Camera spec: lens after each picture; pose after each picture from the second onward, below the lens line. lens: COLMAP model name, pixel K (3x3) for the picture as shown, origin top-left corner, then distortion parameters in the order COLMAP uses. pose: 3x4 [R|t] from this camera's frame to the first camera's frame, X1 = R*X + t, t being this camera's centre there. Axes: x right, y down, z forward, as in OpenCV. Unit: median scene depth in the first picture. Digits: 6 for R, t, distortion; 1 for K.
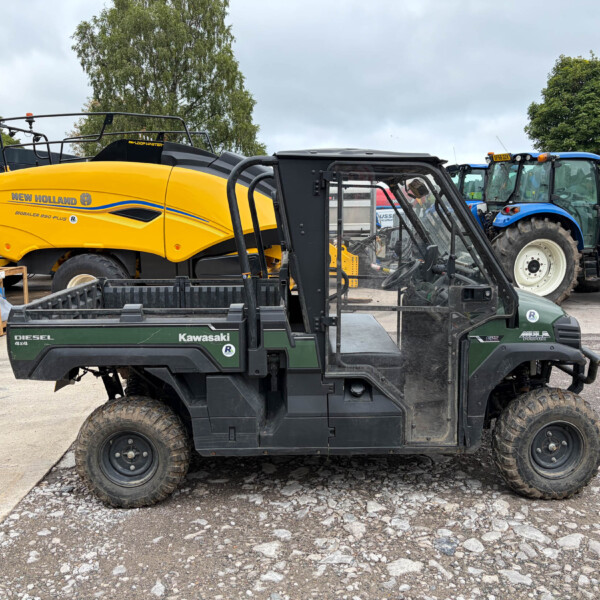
lens RADIAL K [[603.8, 0, 300.8], [0, 603.8, 299.9], [0, 0, 1]] dist [0.020102, 0.000000]
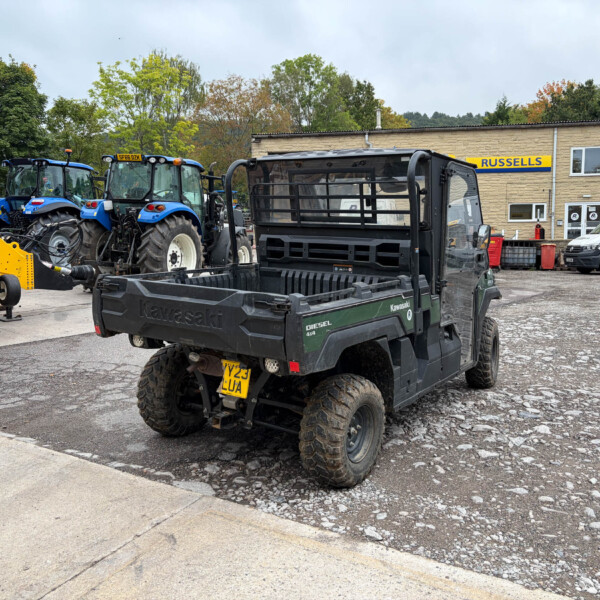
lens RADIAL K [[603.8, 0, 304.7], [0, 603.8, 290.9], [0, 0, 1]] dist [0.020102, 0.000000]
pose [[0.570119, -0.084673, 0.817187, -1.178829], [0.101400, 0.994322, 0.032284, -0.021167], [-0.815281, 0.064457, 0.575467, 0.481565]]
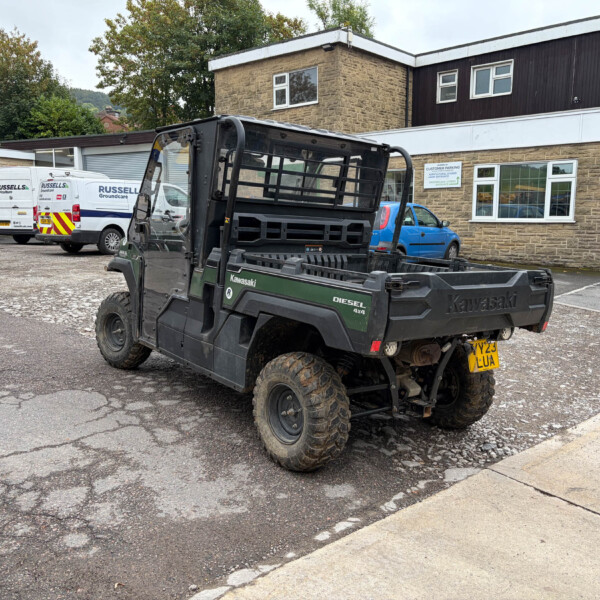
lens RADIAL K [[603.8, 0, 293.8], [0, 603.8, 300.4], [0, 0, 1]] dist [0.020102, 0.000000]
pose [[-0.618990, -0.142692, 0.772328, -1.051262], [0.059064, 0.972116, 0.226941, -0.214155], [-0.783175, 0.186091, -0.593302, 2.037979]]
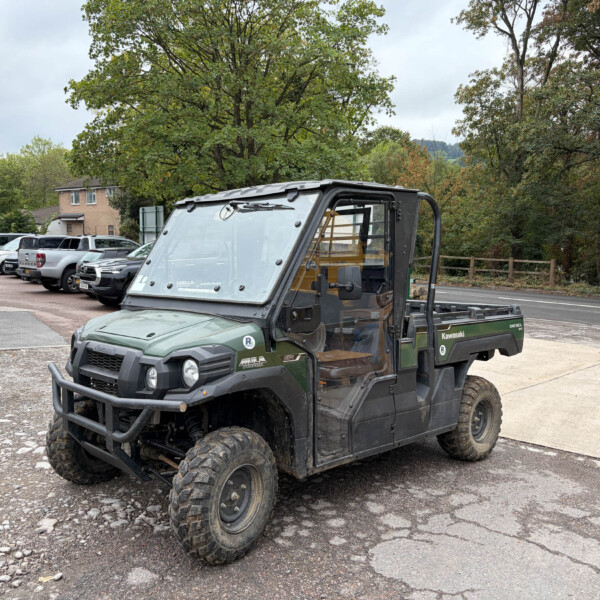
lens RADIAL K [[603.8, 0, 299.8], [0, 603.8, 304.0], [0, 0, 1]] dist [0.020102, 0.000000]
pose [[-0.731892, 0.047954, -0.679731, 0.947450], [-0.093381, 0.981052, 0.169757, -0.262380], [0.674992, 0.187718, -0.713546, 2.148996]]
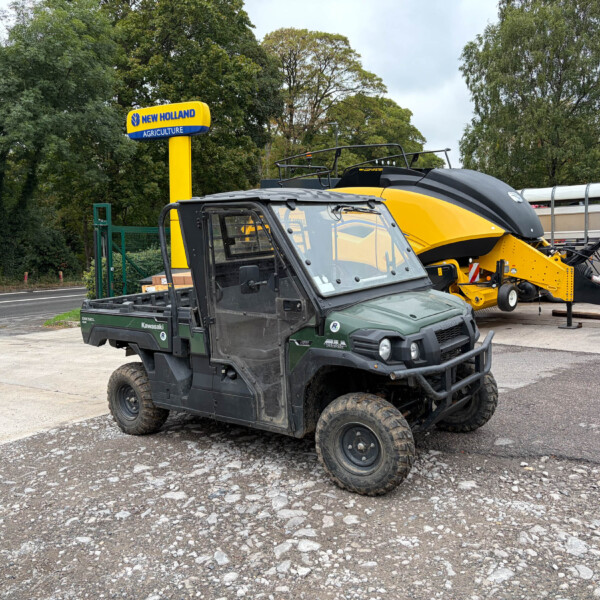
lens RADIAL K [[603.8, 0, 302.9], [0, 603.8, 299.4], [0, 0, 1]] dist [0.020102, 0.000000]
pose [[0.779297, 0.039478, -0.625410, 1.045819], [-0.046420, 0.998908, 0.005211, -0.028048], [0.624933, 0.024971, 0.780279, 0.065857]]
